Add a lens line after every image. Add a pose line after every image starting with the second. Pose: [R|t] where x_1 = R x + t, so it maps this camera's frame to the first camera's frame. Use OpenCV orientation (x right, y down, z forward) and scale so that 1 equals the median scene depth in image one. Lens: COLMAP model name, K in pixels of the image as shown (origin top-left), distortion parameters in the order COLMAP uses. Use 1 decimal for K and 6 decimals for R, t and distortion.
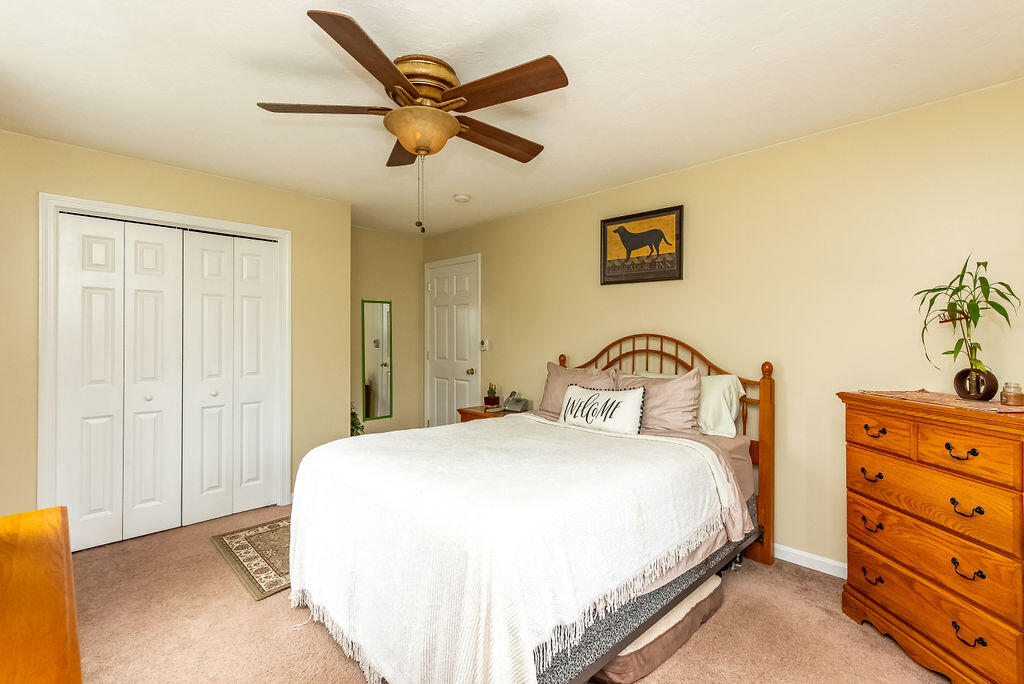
lens RADIAL K [[465.4, 0, 513.5], [0, 465.4, 338.2], [0, 0, 1]] dist [0.015763, -0.000332]
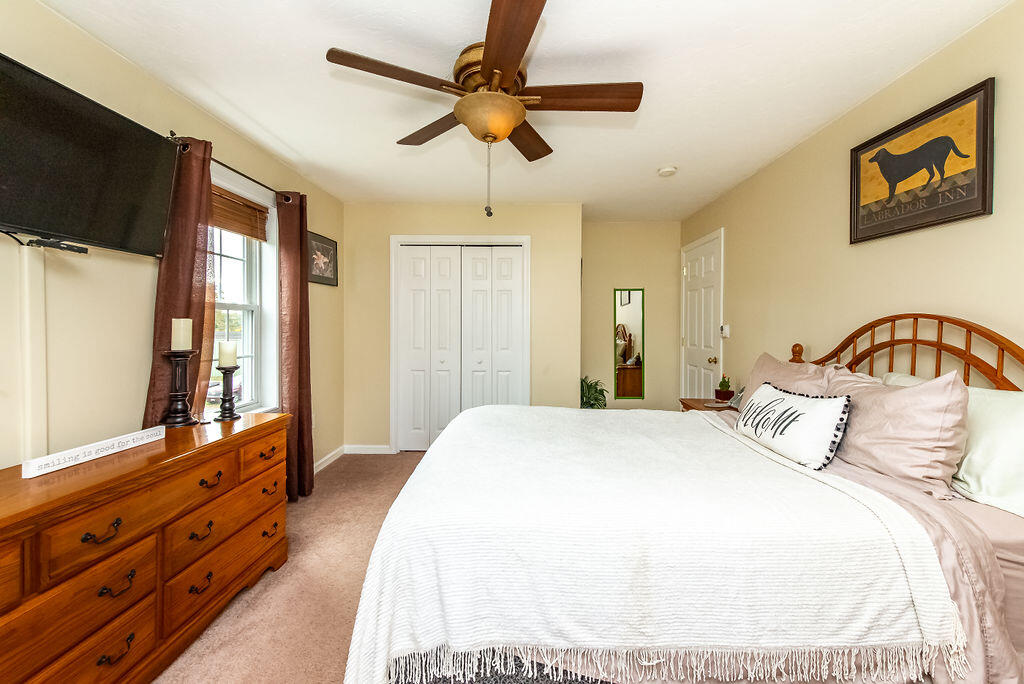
lens RADIAL K [[408.7, 0, 515.0], [0, 408.7, 332.0], [0, 0, 1]] dist [-0.000940, -0.000861]
pose [[0.688964, 0.017237, -0.724591, 0.312639], [-0.008868, 0.999843, 0.015352, 0.011054], [0.724741, -0.004151, 0.689008, 0.249007]]
